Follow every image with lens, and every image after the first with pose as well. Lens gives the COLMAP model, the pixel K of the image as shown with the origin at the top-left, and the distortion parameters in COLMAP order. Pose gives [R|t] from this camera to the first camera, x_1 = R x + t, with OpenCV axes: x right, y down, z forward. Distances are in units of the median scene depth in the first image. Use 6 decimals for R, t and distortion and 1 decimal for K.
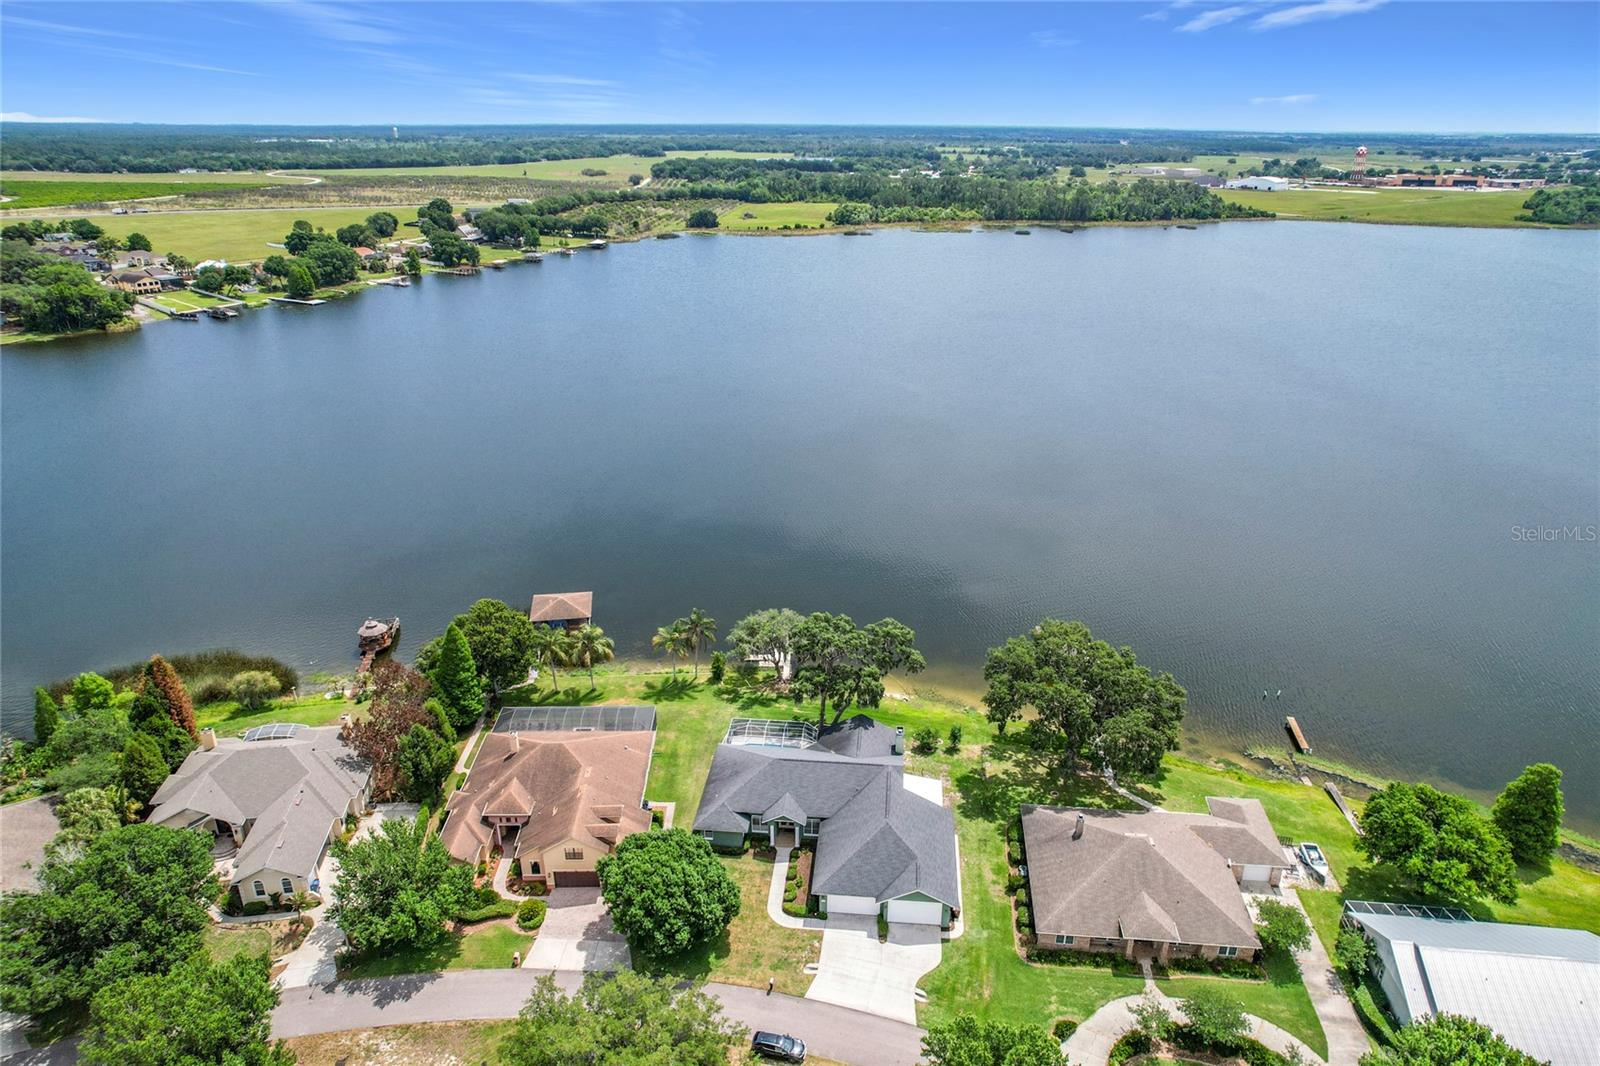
lens RADIAL K [[1029.4, 0, 805.4], [0, 1029.4, 519.0], [0, 0, 1]] dist [-0.074140, 0.071961]
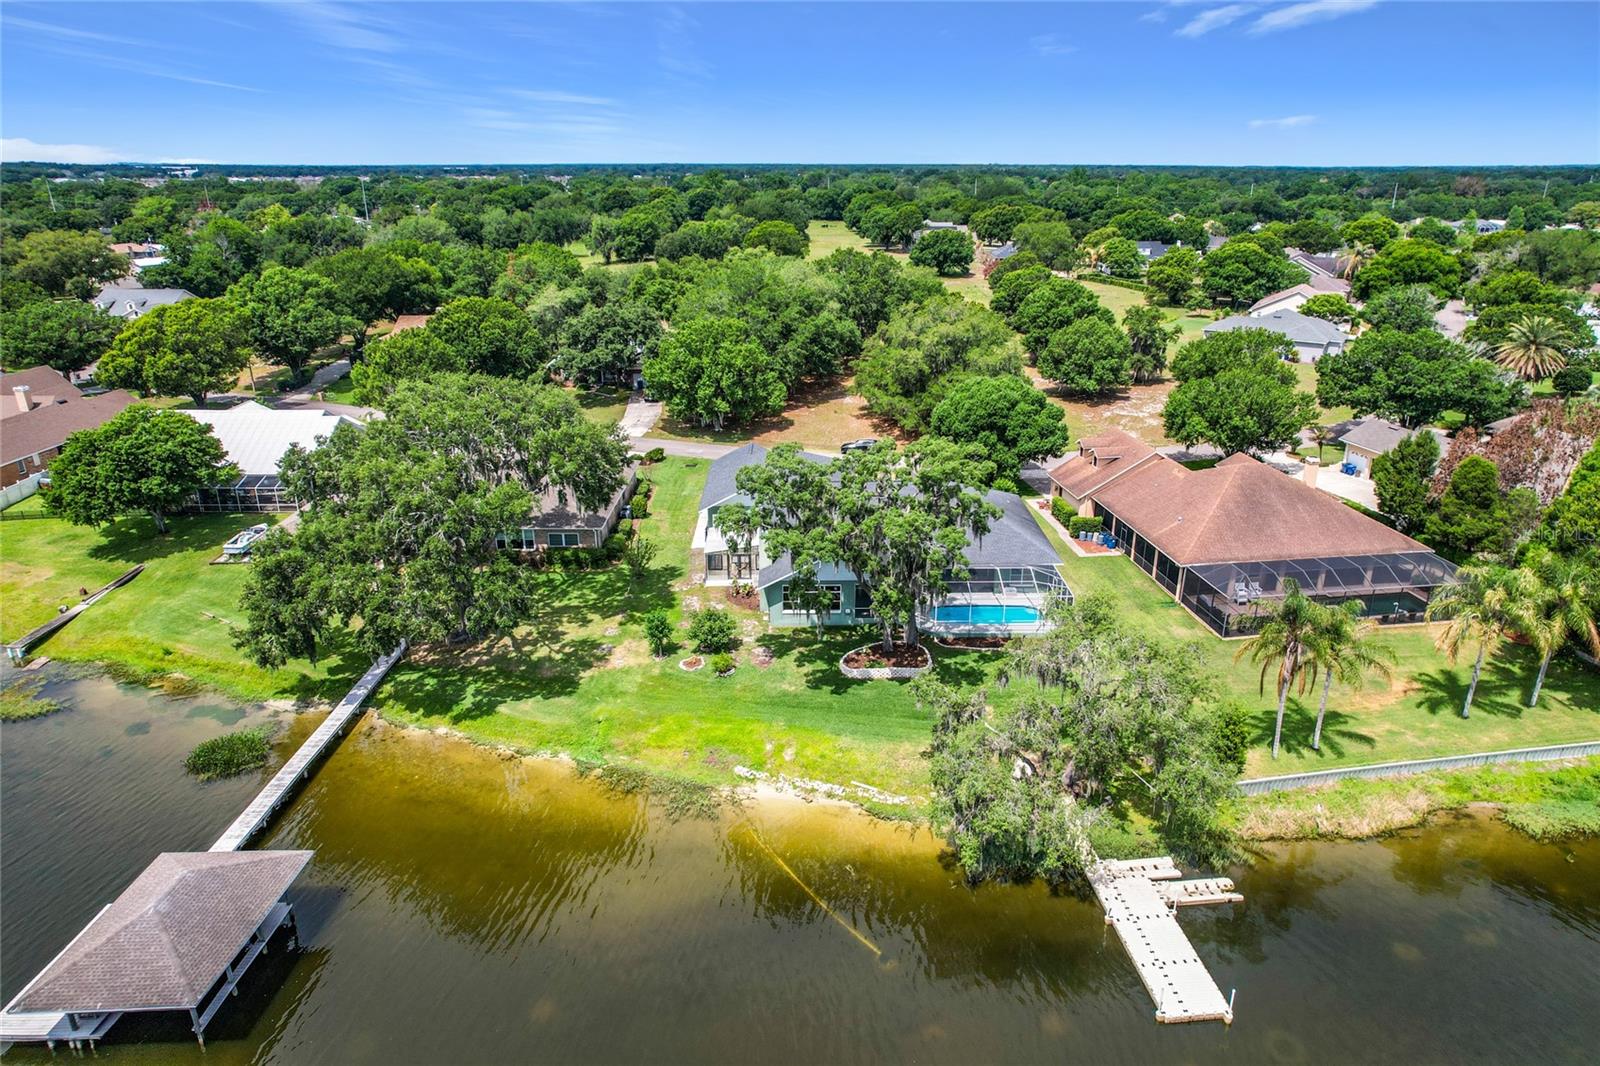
lens RADIAL K [[995.9, 0, 804.7], [0, 995.9, 563.1], [0, 0, 1]] dist [-0.051197, 0.079590]
pose [[-0.994586, 0.035805, -0.097556, 0.146894], [-0.041050, 0.727057, 0.685348, -0.208694], [0.095468, 0.685643, -0.721651, 1.656176]]
